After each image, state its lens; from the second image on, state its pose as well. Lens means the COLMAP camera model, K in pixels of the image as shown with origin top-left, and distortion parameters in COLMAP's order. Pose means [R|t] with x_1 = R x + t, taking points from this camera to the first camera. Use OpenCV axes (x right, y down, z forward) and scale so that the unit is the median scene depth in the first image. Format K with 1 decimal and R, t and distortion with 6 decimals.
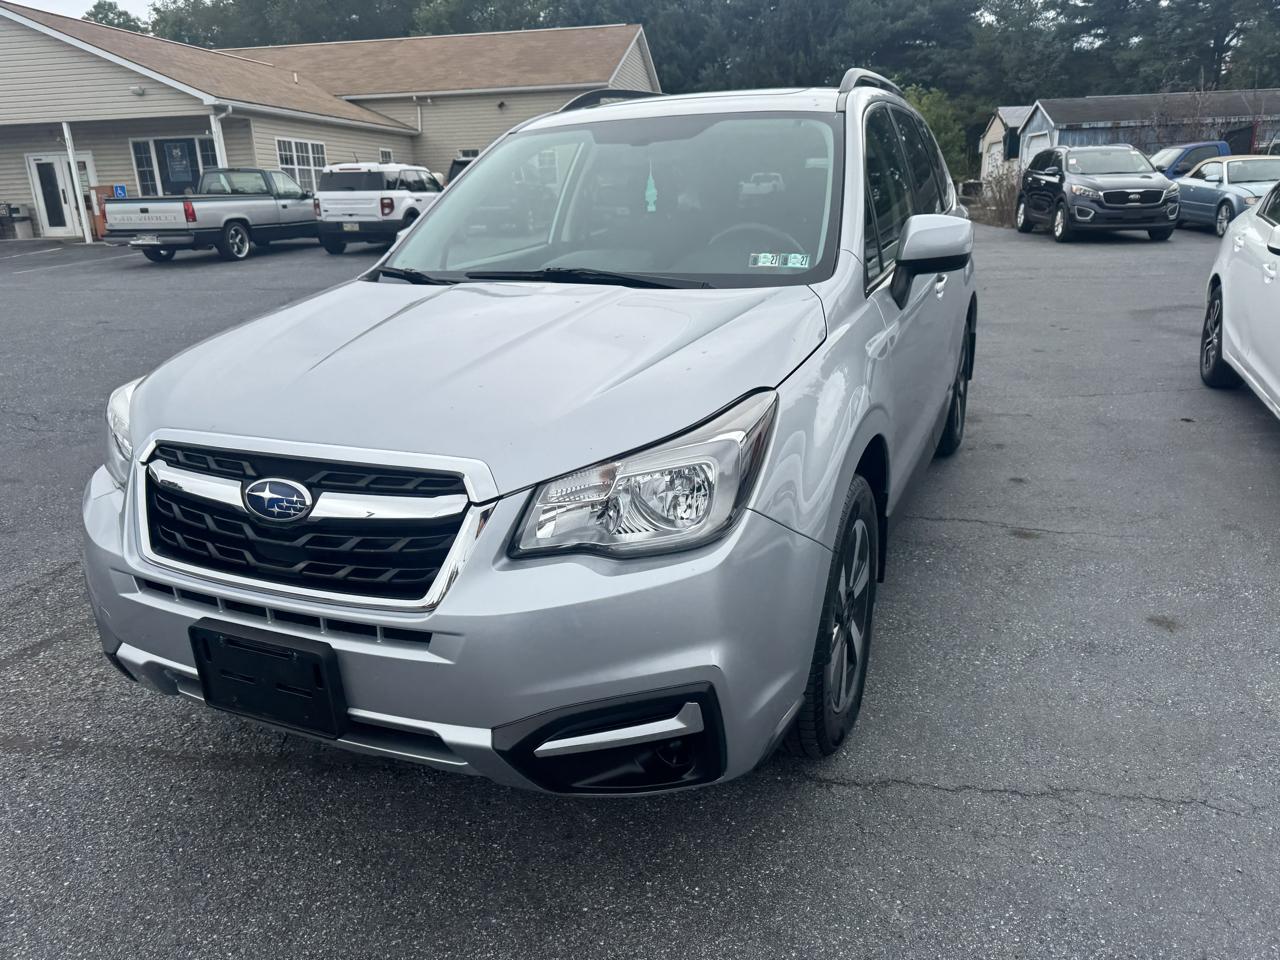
lens RADIAL K [[910.5, 0, 635.0], [0, 910.5, 475.0], [0, 0, 1]] dist [0.029150, -0.031391]
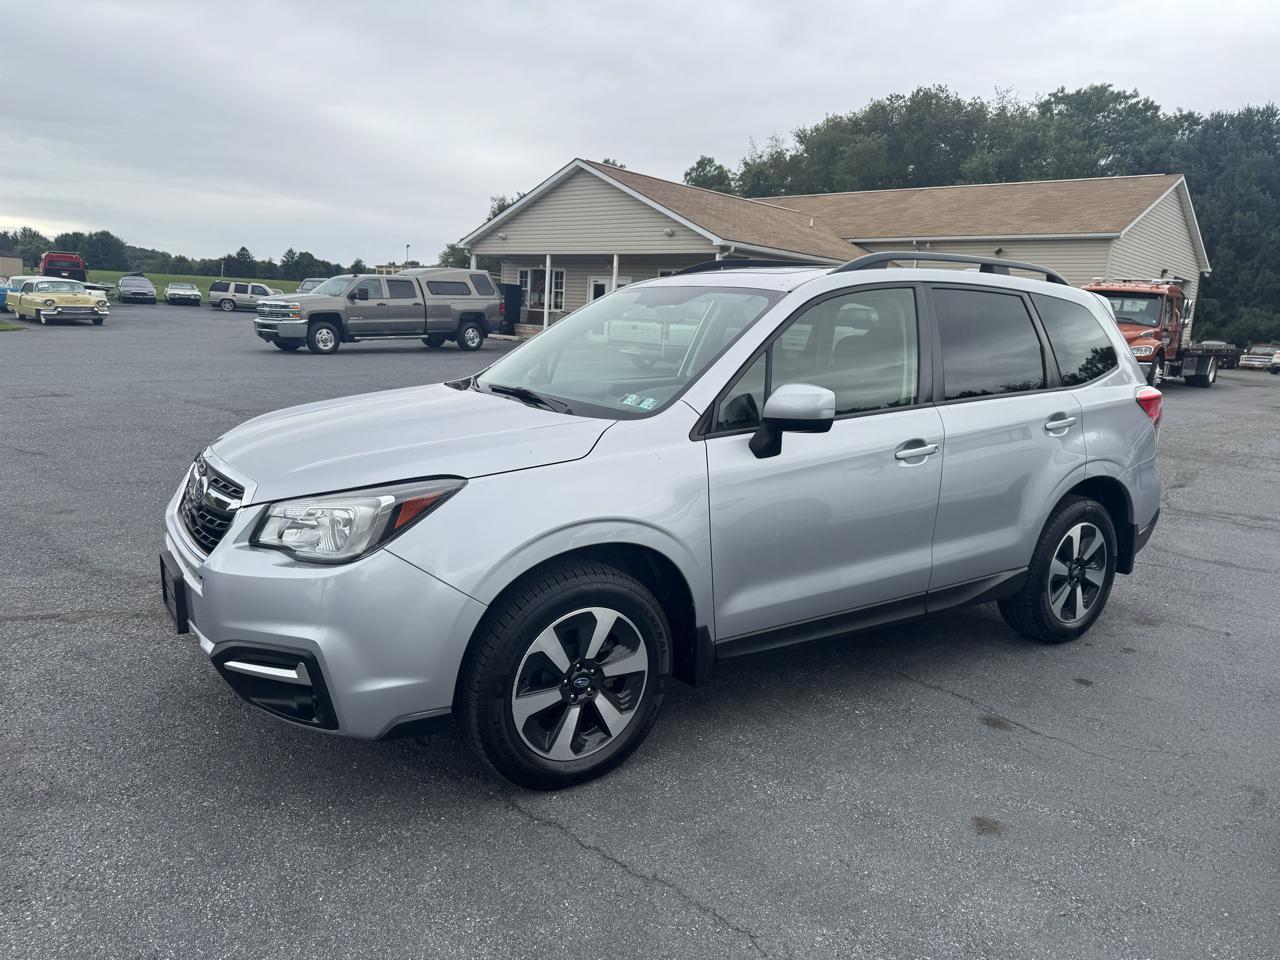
lens RADIAL K [[910.5, 0, 638.3], [0, 910.5, 481.8], [0, 0, 1]] dist [0.029150, -0.031391]
pose [[0.843615, 0.165411, -0.510836, 0.088963], [-0.230265, 0.970895, -0.065889, -0.004928], [0.485070, 0.173213, 0.857149, -0.005874]]
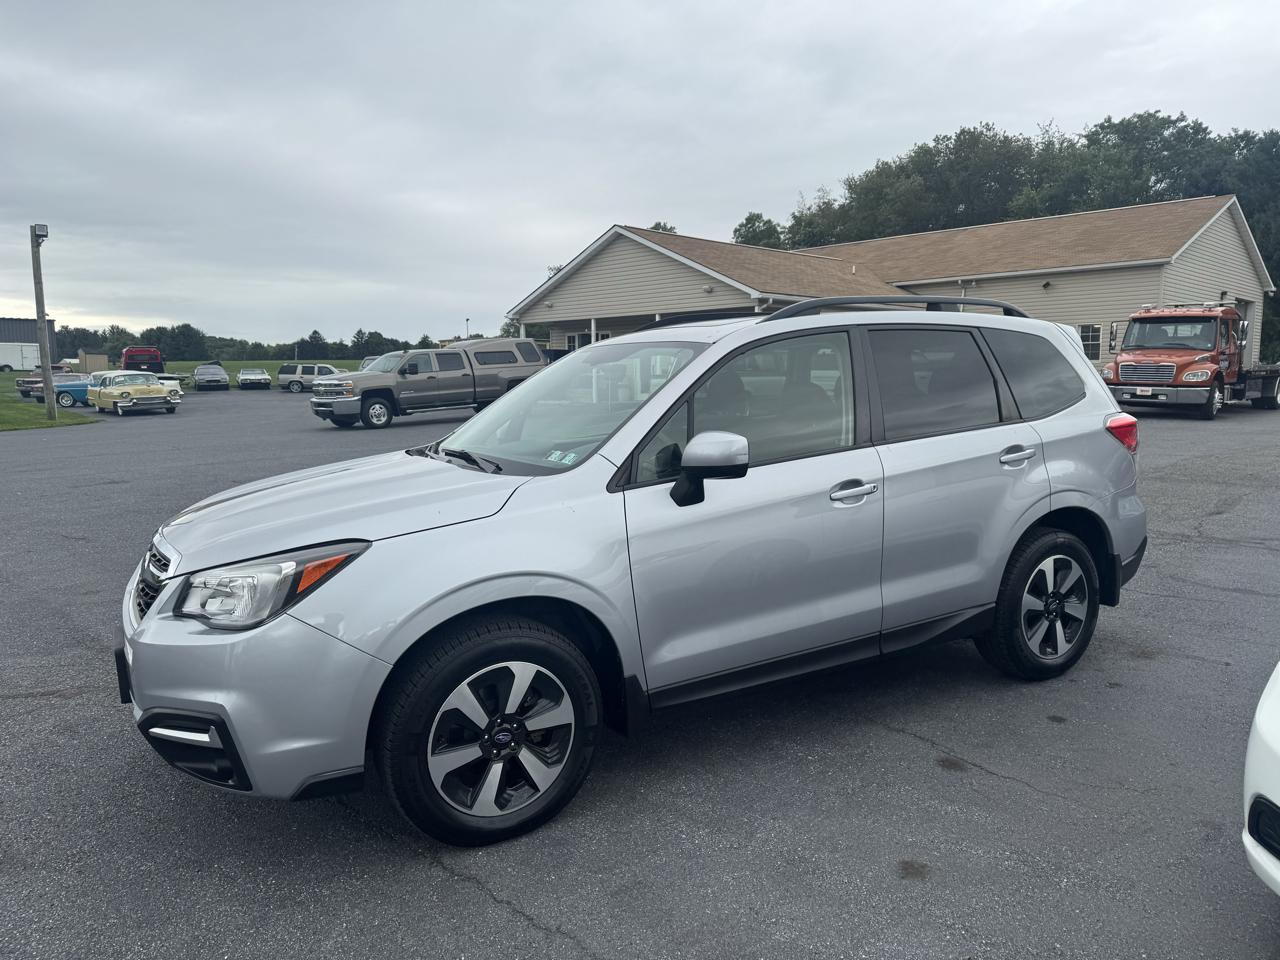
lens RADIAL K [[910.5, 0, 645.9], [0, 910.5, 491.0], [0, 0, 1]] dist [0.029150, -0.031391]
pose [[0.813258, 0.093963, -0.574268, 0.108779], [-0.185286, 0.977326, -0.102483, -0.008707], [0.551617, 0.189749, 0.812228, 0.003480]]
